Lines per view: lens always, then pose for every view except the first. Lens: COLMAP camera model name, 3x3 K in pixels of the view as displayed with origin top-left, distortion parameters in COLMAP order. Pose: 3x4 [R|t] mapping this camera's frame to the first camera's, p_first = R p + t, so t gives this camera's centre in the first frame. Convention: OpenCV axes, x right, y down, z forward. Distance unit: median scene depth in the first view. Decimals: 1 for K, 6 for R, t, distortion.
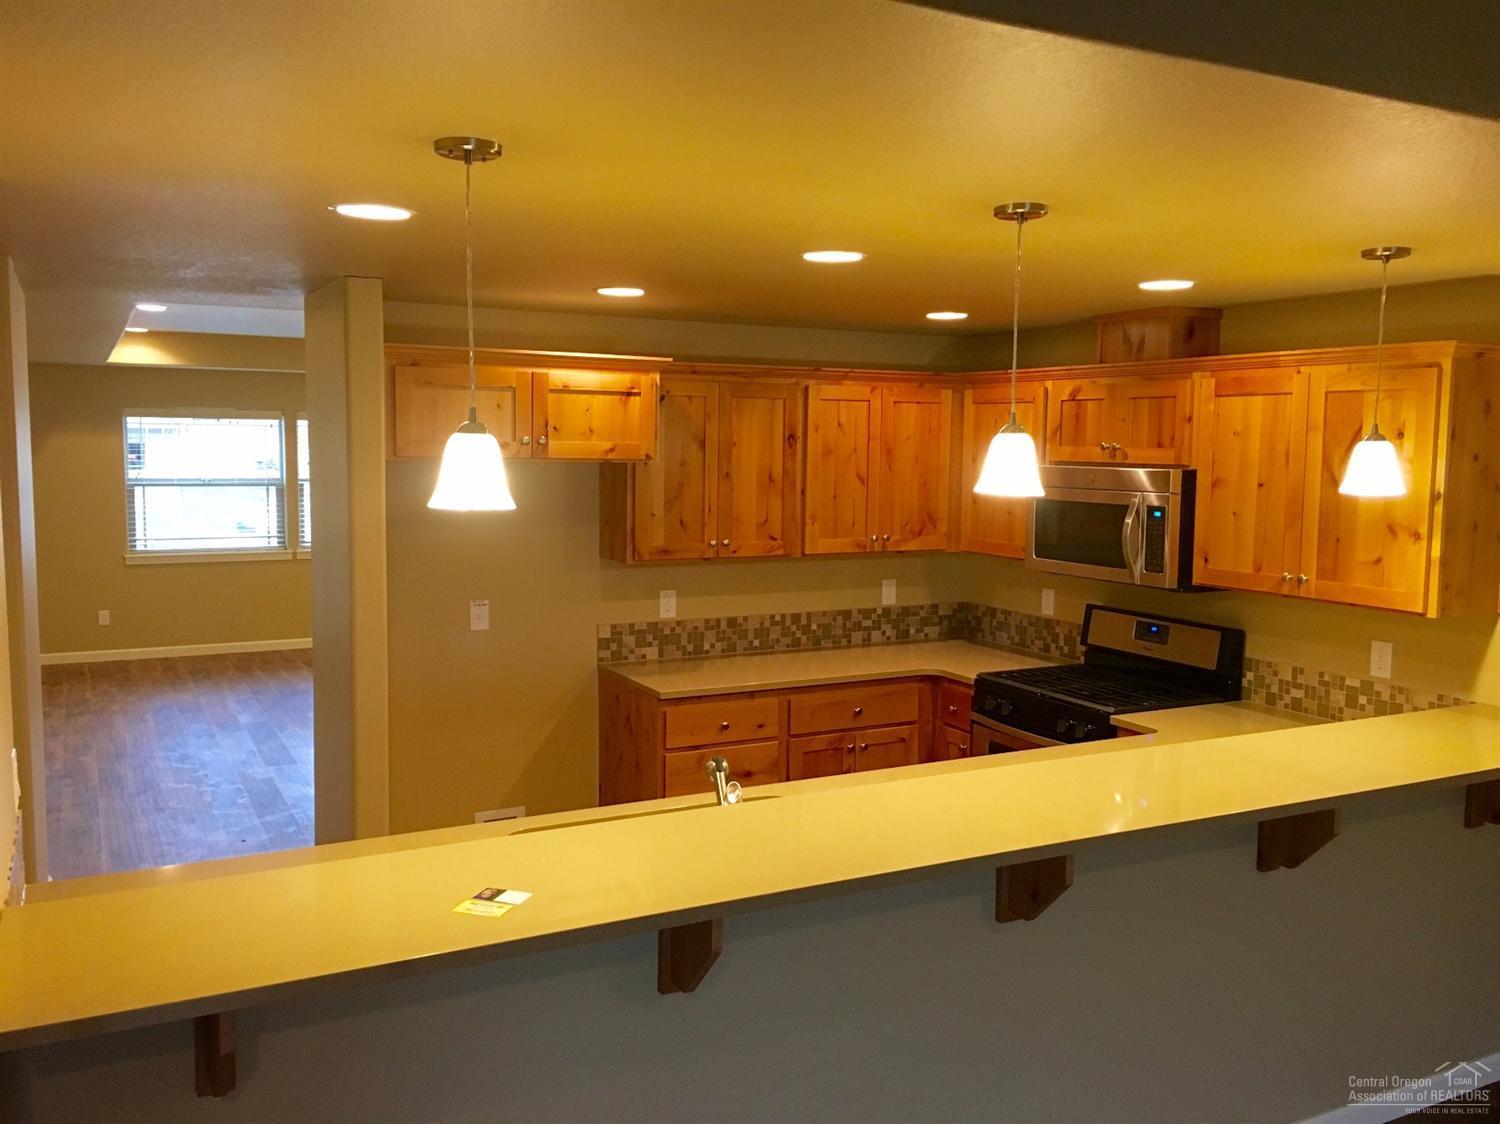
lens RADIAL K [[1266.3, 0, 750.4], [0, 1266.3, 555.2], [0, 0, 1]] dist [0.038349, -0.006820]
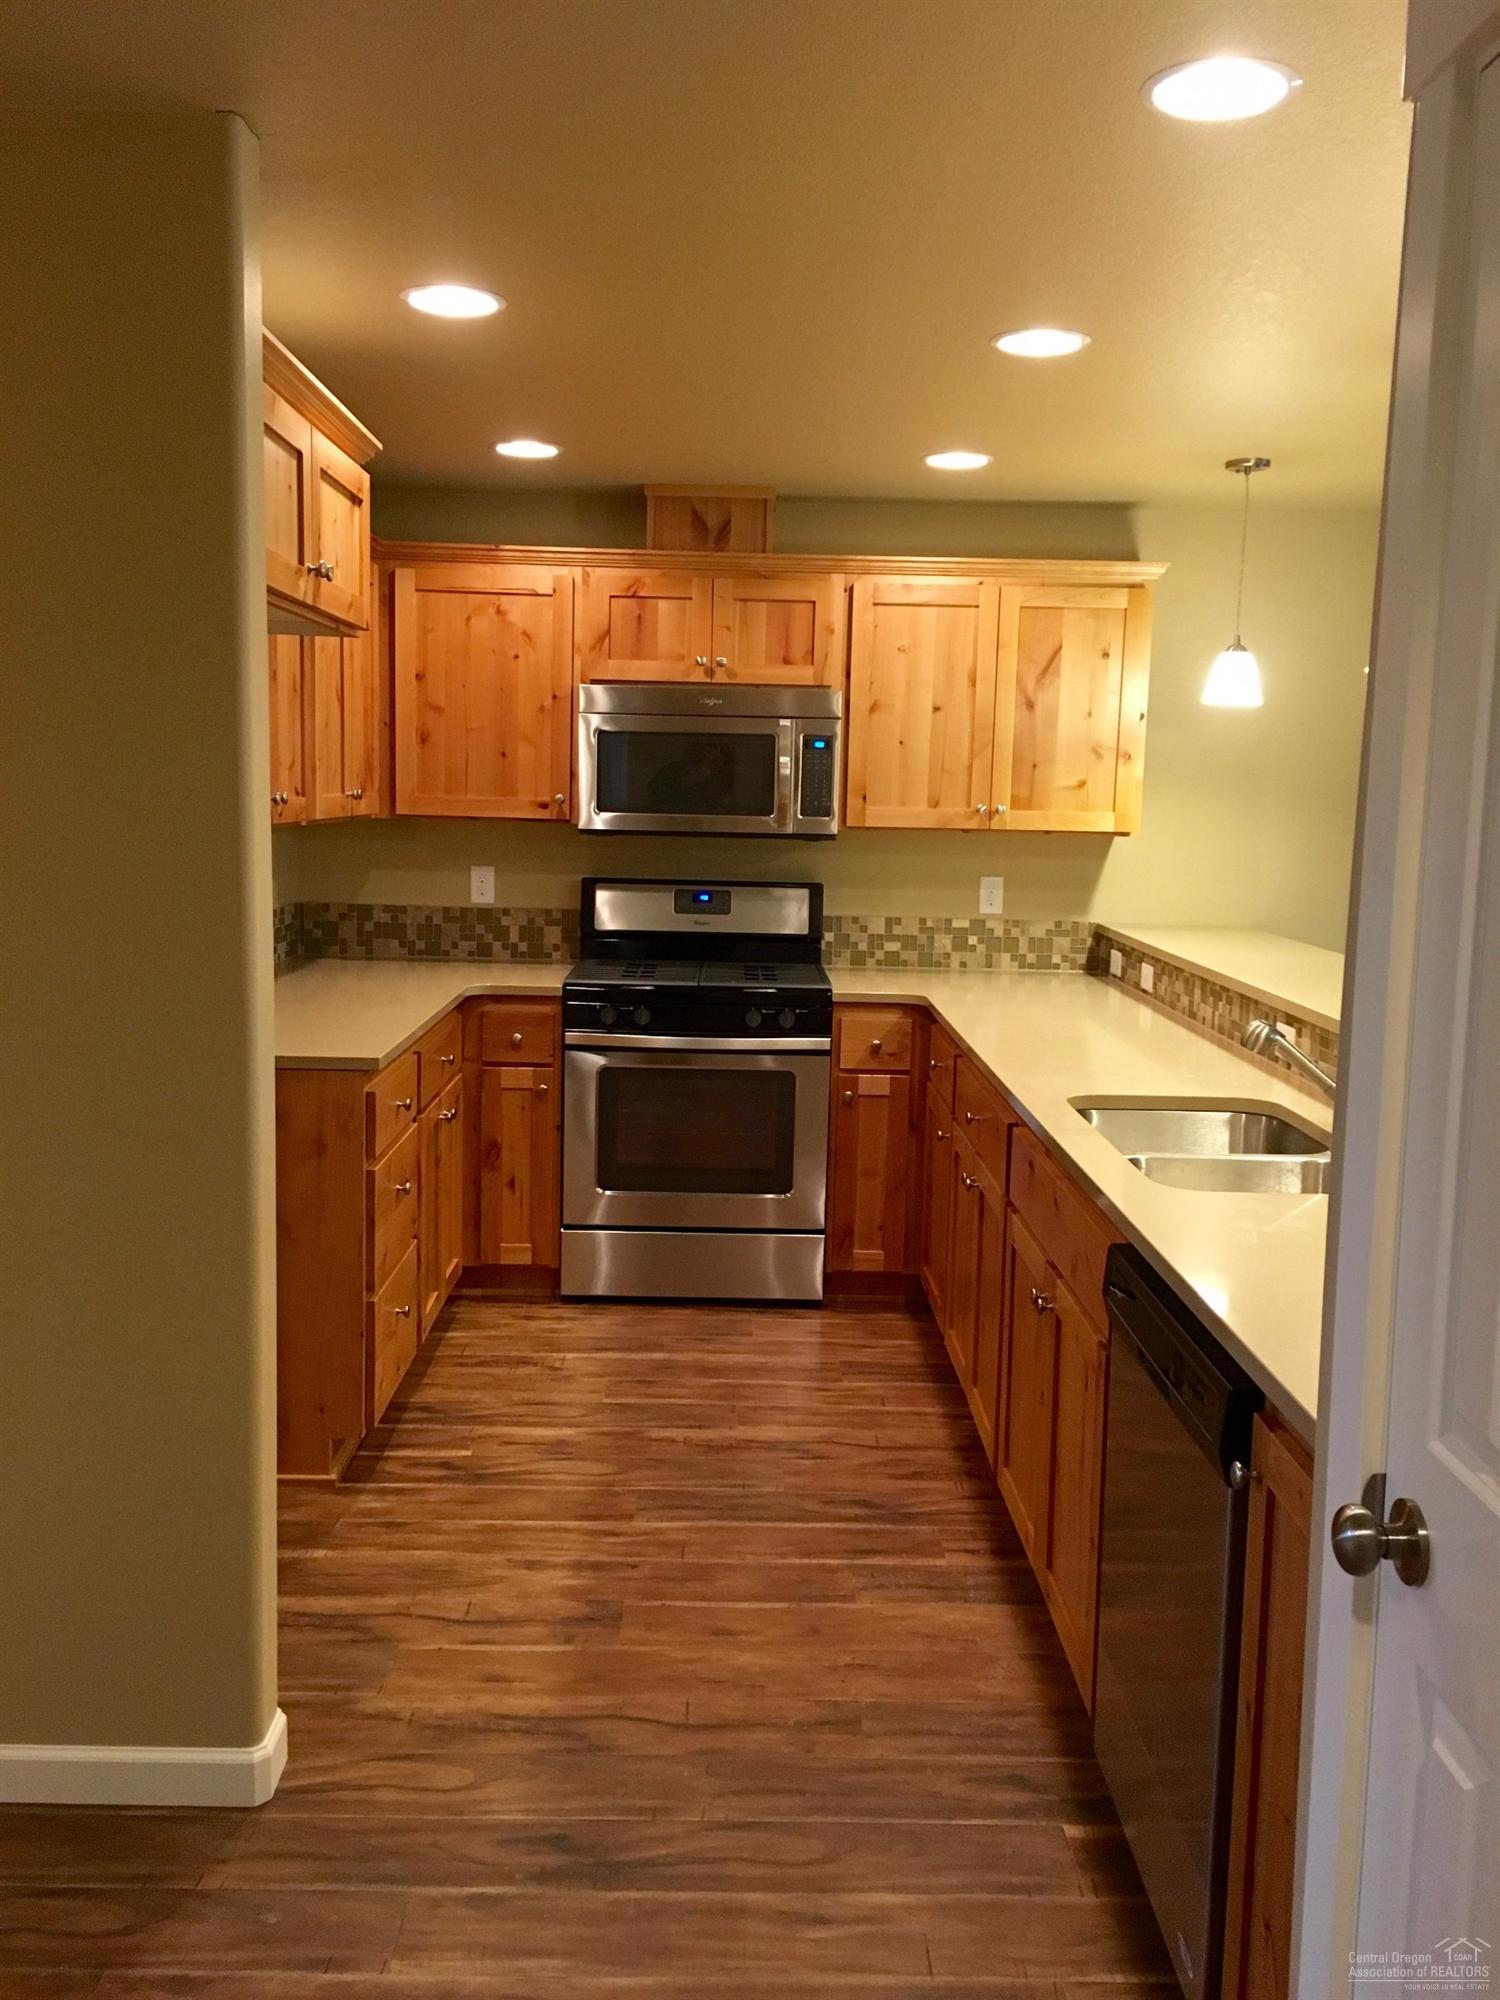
lens RADIAL K [[1688.3, 0, 752.1], [0, 1688.3, 1007.8], [0, 0, 1]] dist [0.038349, -0.006820]
pose [[0.446797, -0.116590, 0.887006, -0.685275], [0.062942, 0.993112, 0.098832, 0.026145], [-0.892418, 0.011672, 0.451058, 0.541230]]
